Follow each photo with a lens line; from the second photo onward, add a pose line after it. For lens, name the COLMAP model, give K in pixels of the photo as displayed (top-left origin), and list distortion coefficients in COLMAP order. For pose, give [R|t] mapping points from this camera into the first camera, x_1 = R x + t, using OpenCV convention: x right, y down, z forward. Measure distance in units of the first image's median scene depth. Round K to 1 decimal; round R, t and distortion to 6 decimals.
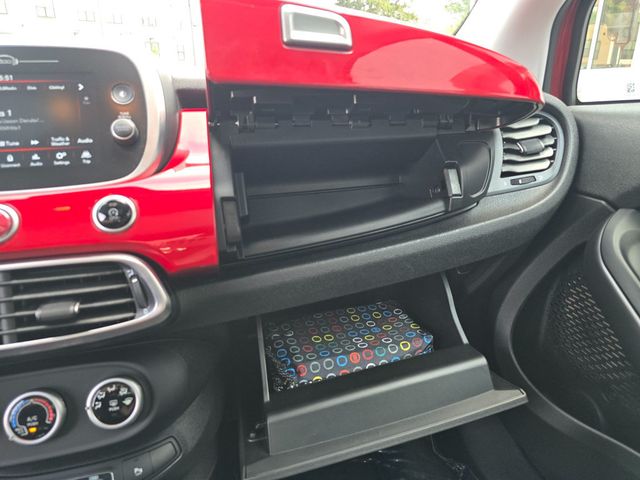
lens RADIAL K [[441.5, 0, 329.7], [0, 441.5, 239.2], [0, 0, 1]] dist [0.040741, -0.036312]
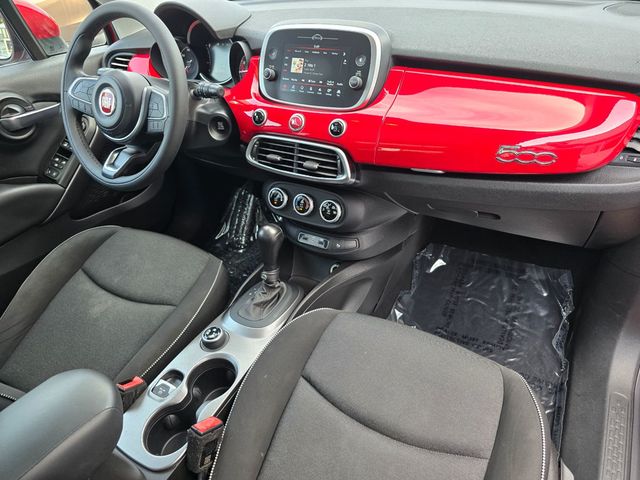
lens RADIAL K [[441.5, 0, 324.5], [0, 441.5, 242.2], [0, 0, 1]] dist [0.040741, -0.036312]
pose [[0.705490, 0.392132, -0.590353, 0.867550], [-0.164846, 0.900932, 0.401432, -0.373321], [0.689282, -0.185889, 0.700240, -0.583305]]
